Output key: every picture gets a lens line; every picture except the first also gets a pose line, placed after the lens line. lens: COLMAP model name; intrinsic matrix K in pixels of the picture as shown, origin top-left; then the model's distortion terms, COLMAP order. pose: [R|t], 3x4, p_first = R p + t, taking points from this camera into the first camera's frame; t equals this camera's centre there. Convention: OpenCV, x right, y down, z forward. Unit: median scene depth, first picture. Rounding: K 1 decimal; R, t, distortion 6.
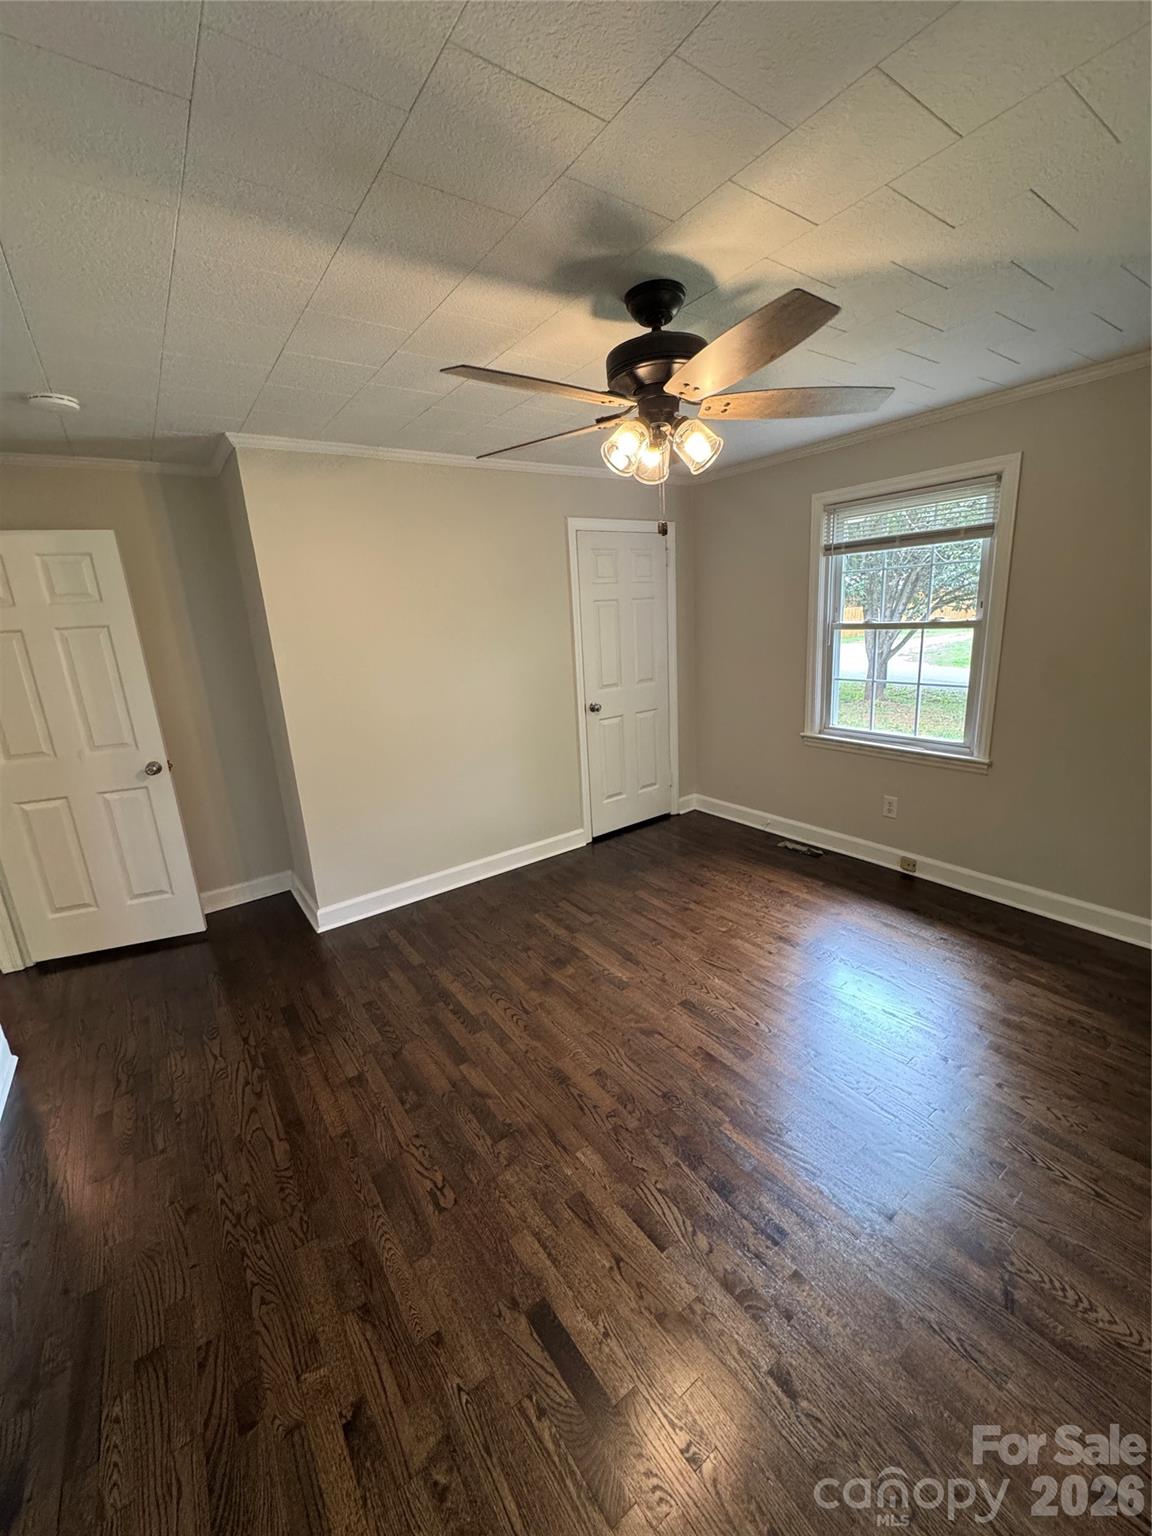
lens RADIAL K [[607.0, 0, 578.5], [0, 607.0, 777.2], [0, 0, 1]] dist [-0.002427, -0.000289]
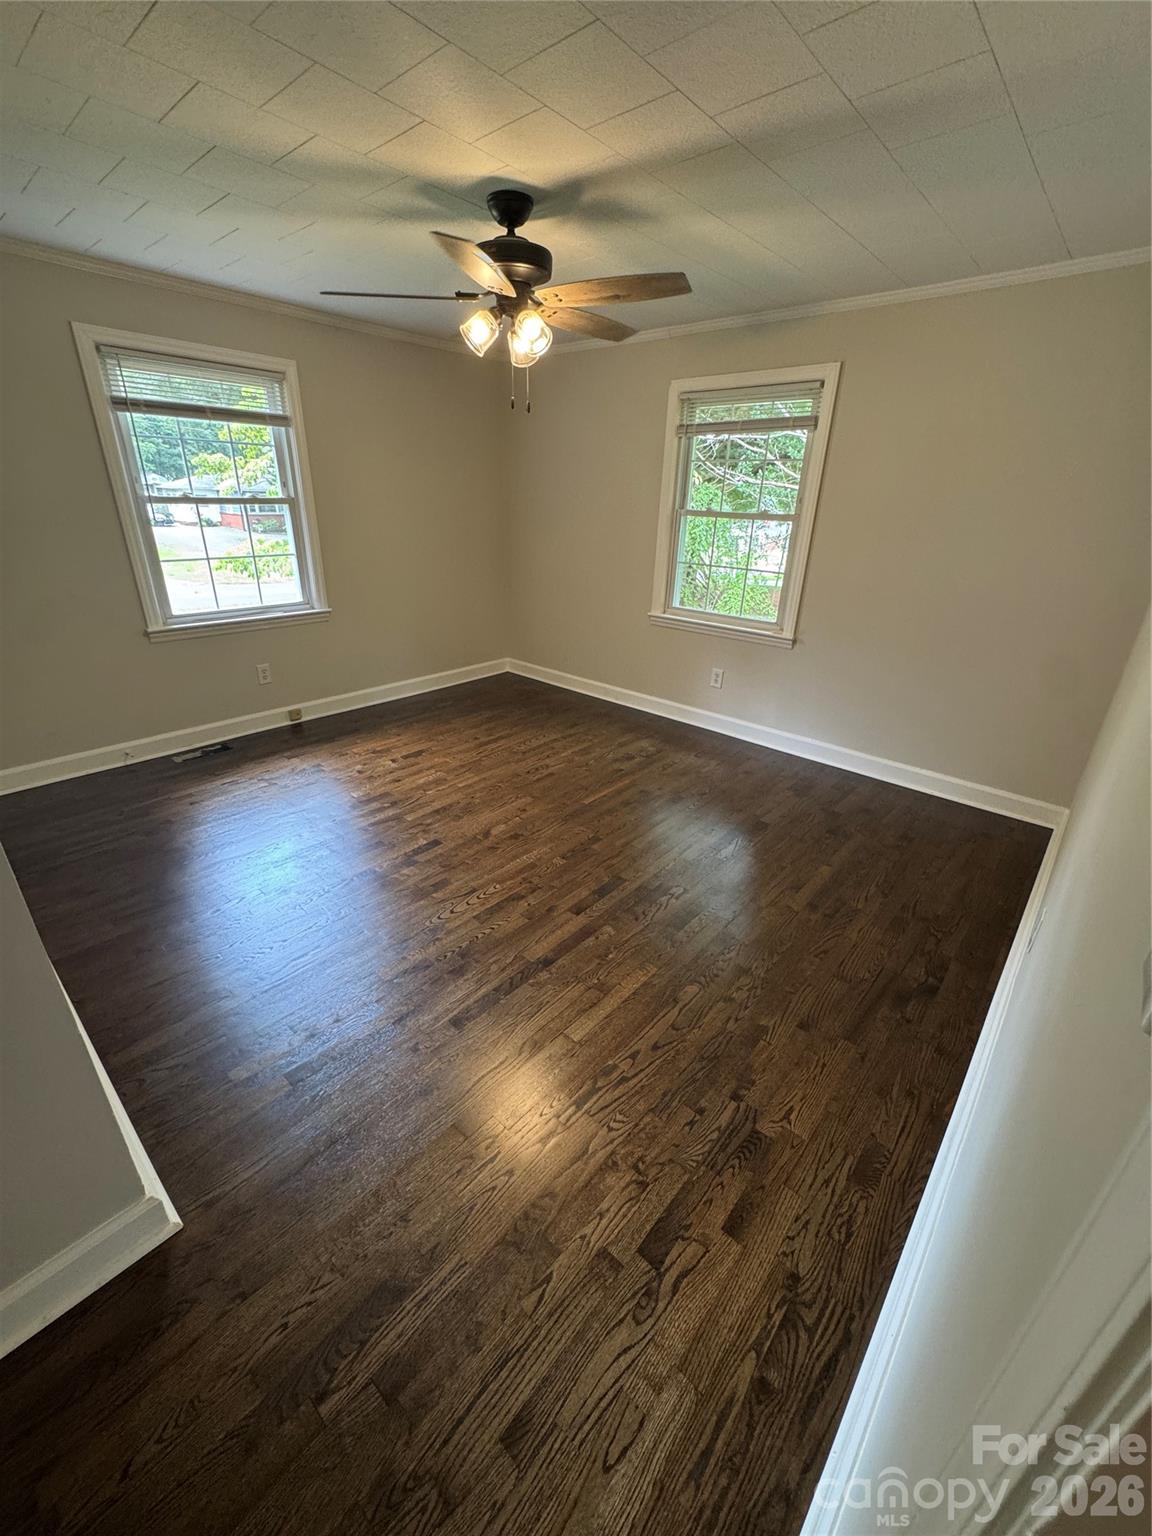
lens RADIAL K [[618.6, 0, 576.0], [0, 618.6, 768.0], [0, 0, 1]] dist [-0.000806, -0.000154]
pose [[-0.222225, -0.348818, 0.910463, -0.721673], [0.243223, 0.884456, 0.398220, -0.113215], [-0.944171, 0.309940, -0.111708, 0.662640]]
